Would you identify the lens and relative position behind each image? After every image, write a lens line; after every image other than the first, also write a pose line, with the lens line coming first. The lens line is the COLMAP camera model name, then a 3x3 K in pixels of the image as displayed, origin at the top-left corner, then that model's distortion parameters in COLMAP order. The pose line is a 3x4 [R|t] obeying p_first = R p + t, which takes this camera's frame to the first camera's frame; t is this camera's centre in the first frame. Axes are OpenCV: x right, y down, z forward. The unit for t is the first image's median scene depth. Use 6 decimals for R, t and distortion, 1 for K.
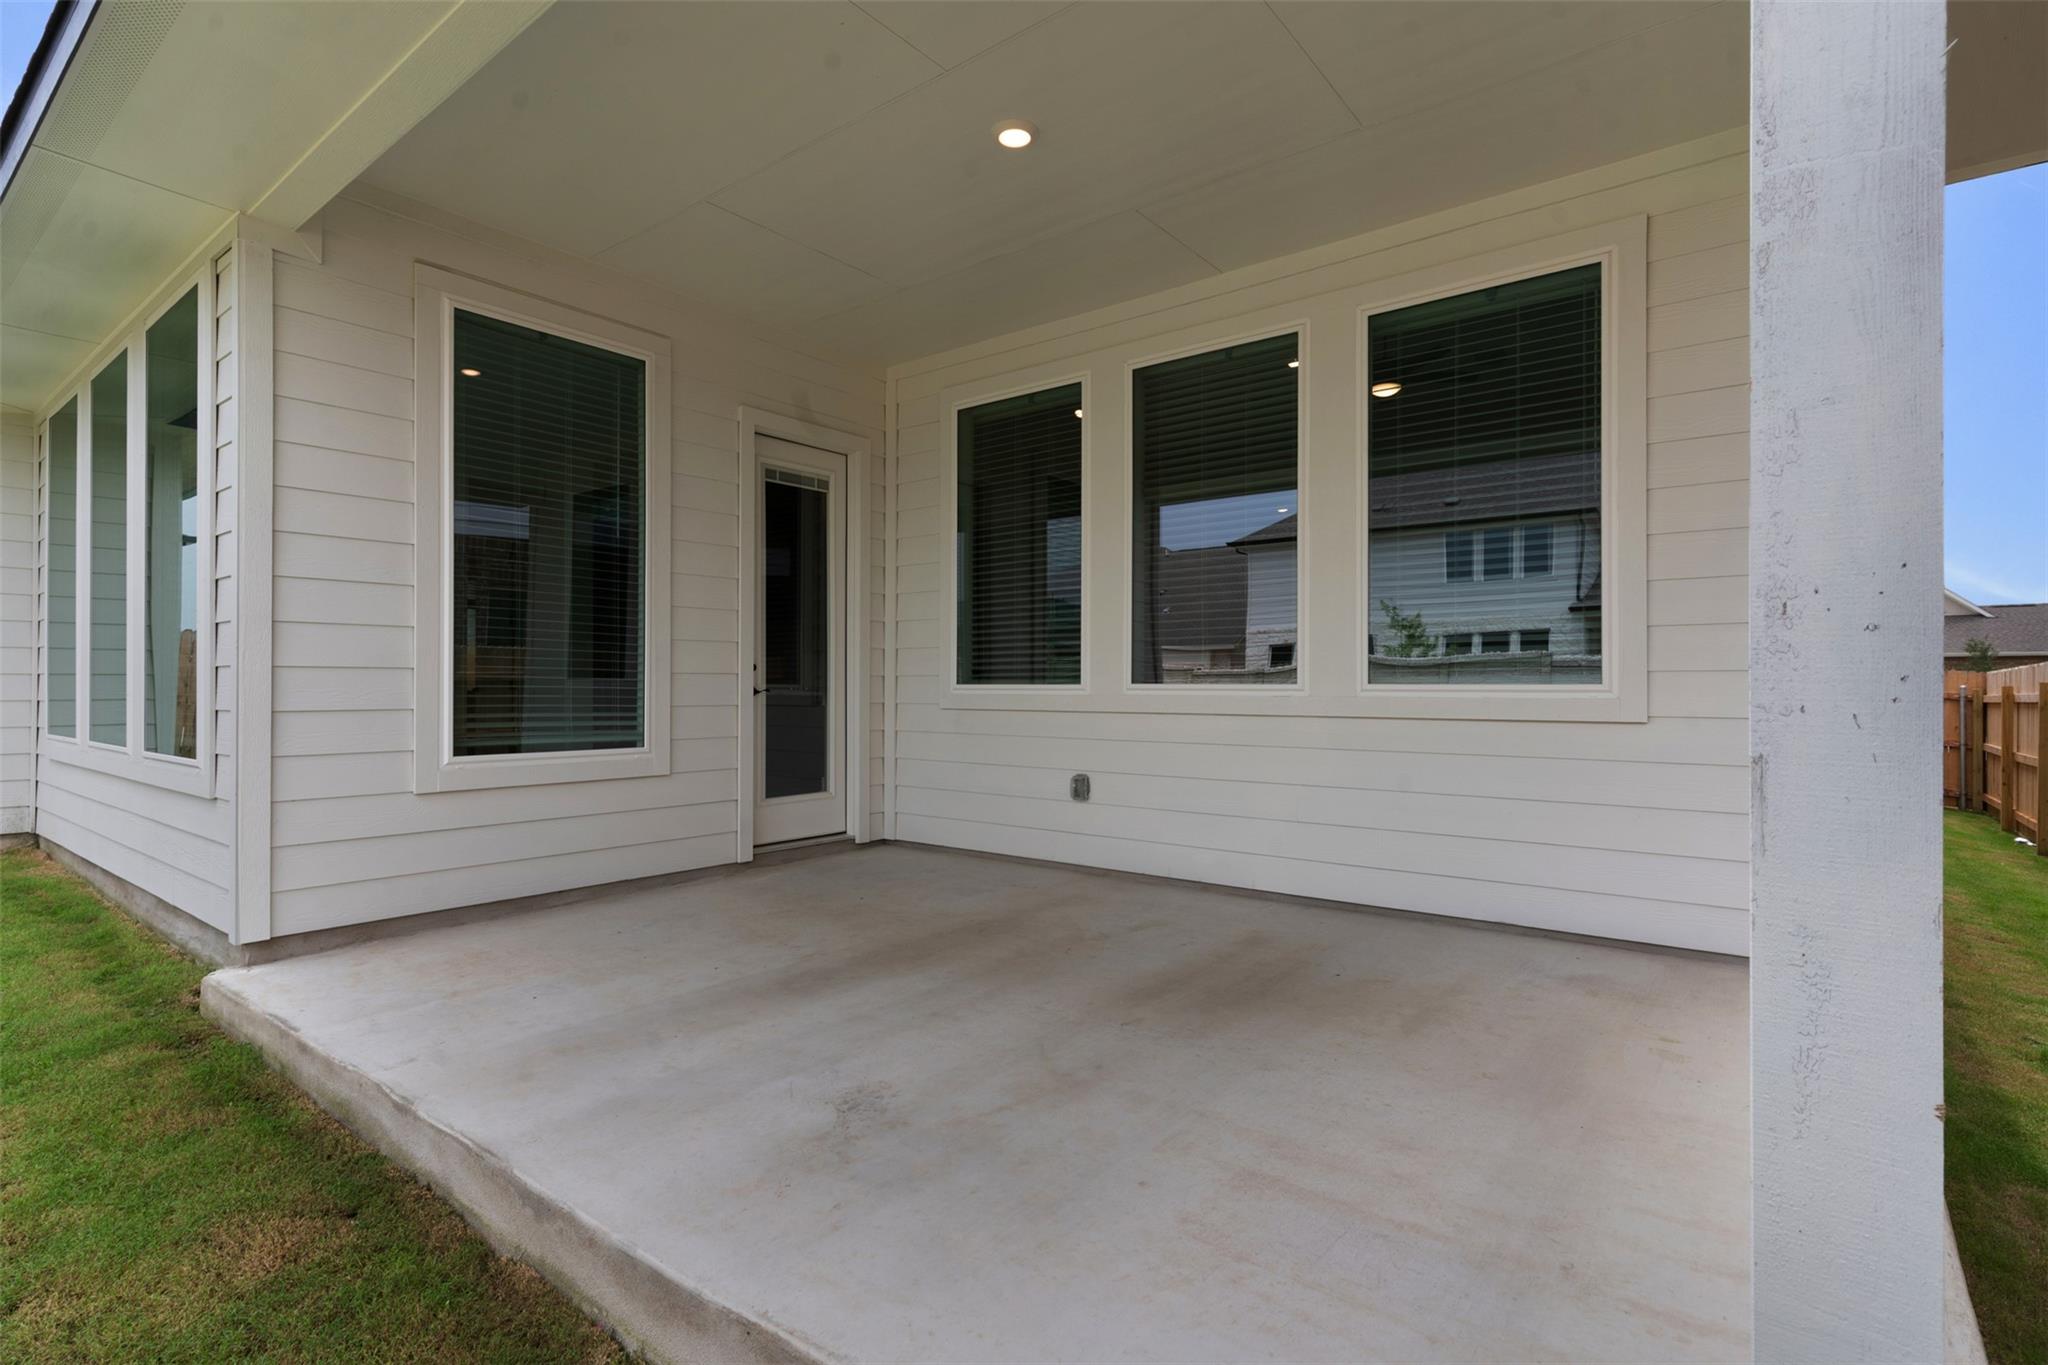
lens RADIAL K [[993.1, 0, 1024.0], [0, 993.1, 688.7], [0, 0, 1]] dist [-0.001322, -0.000604]
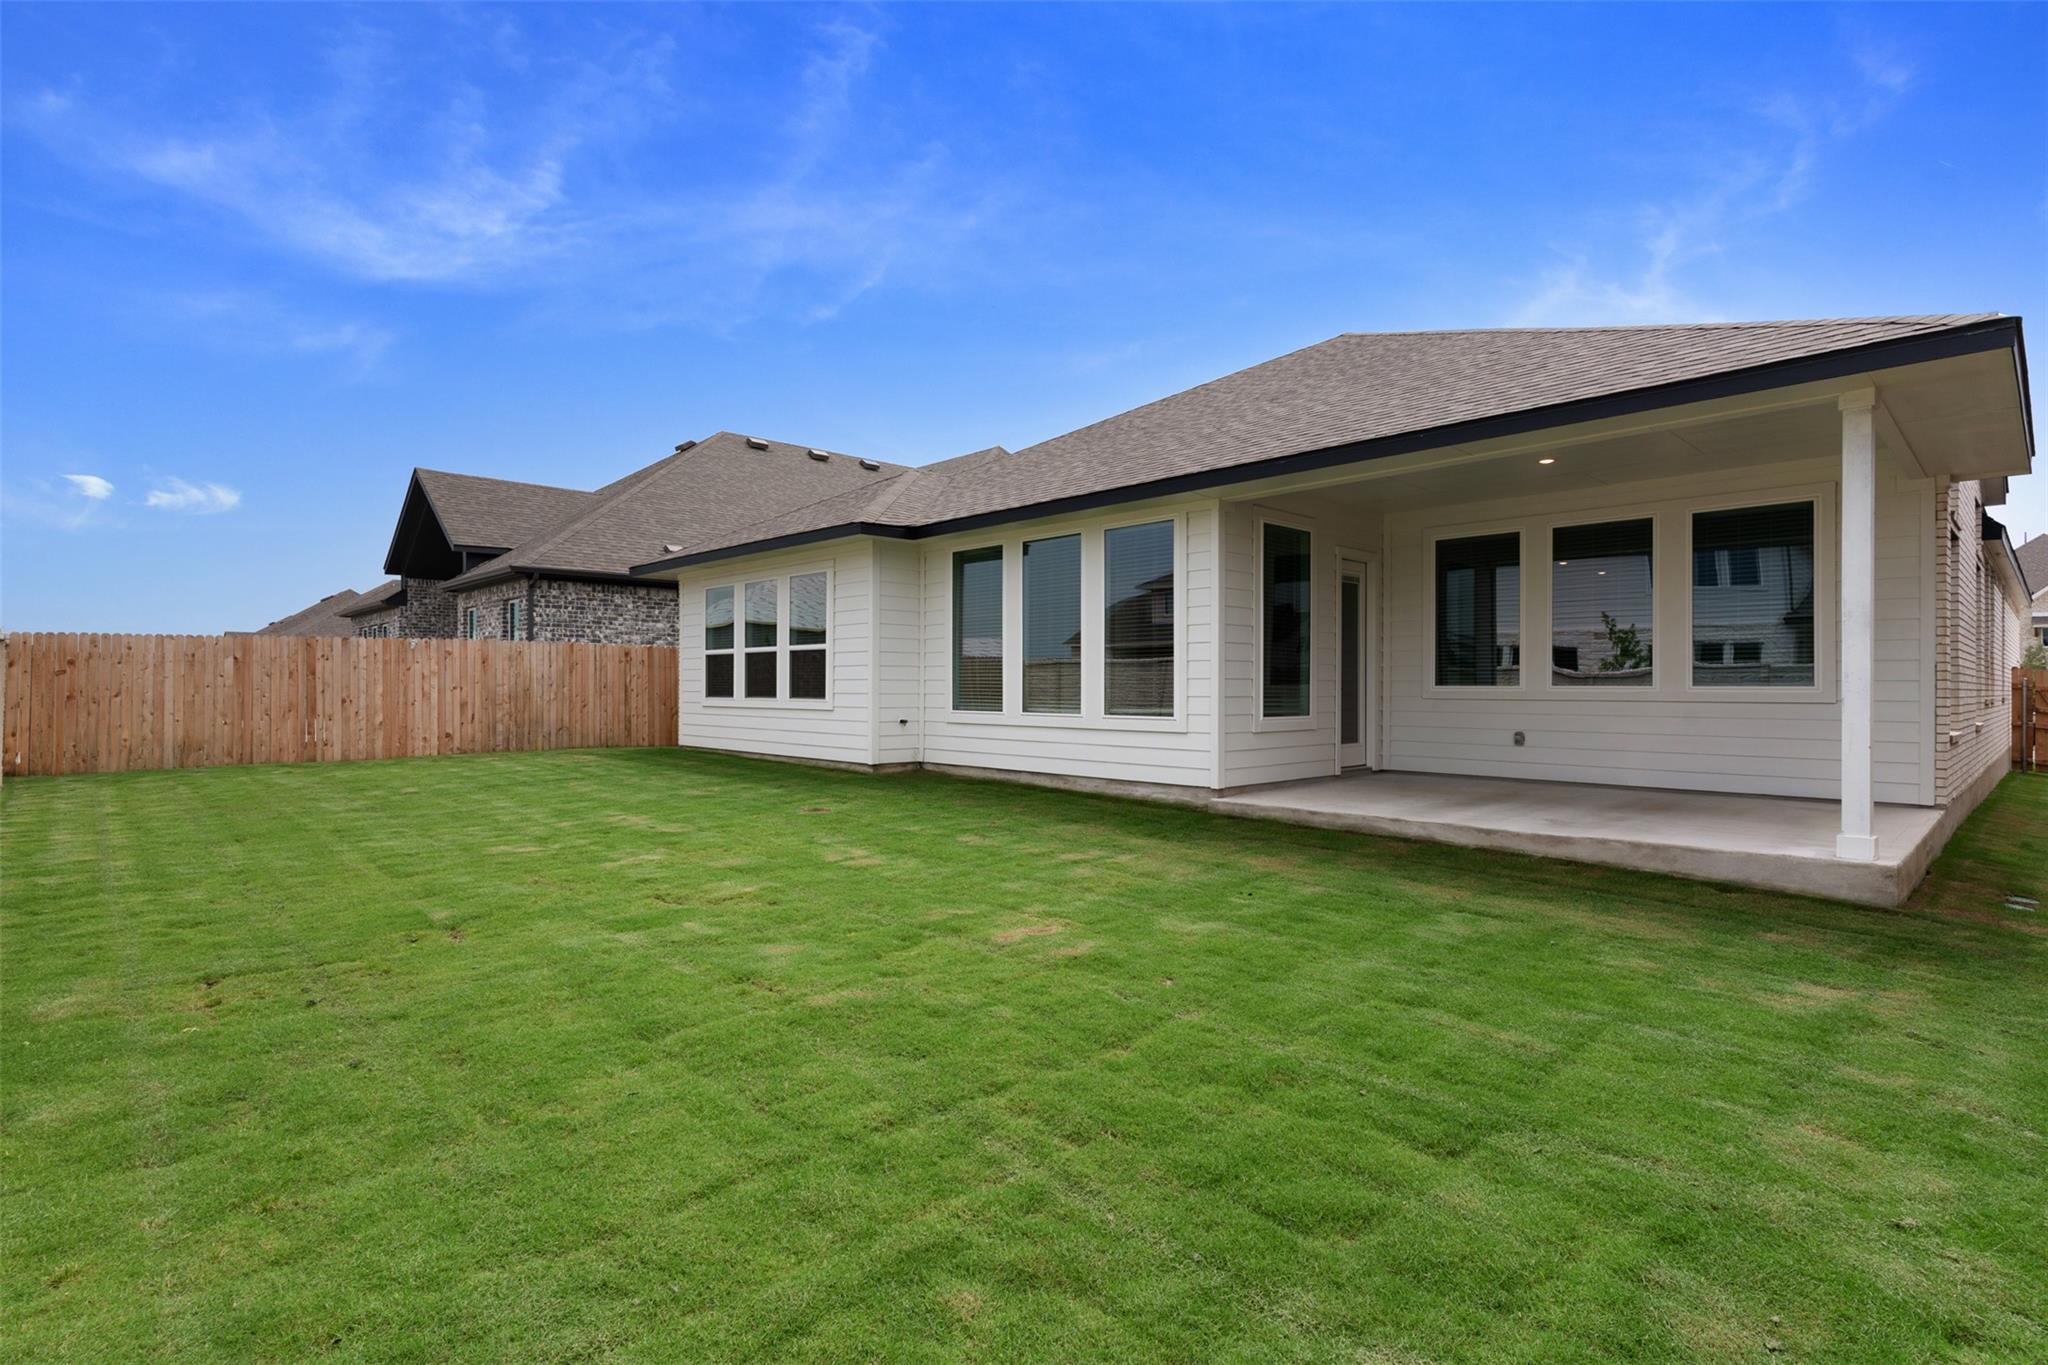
lens RADIAL K [[993.1, 0, 1025.8], [0, 993.1, 693.0], [0, 0, 1]] dist [-0.001322, -0.000604]
pose [[0.989429, -0.000036, -0.145017, -0.548621], [-0.000957, 0.999977, -0.006775, 0.021382], [0.145014, 0.006842, 0.989406, -0.951607]]
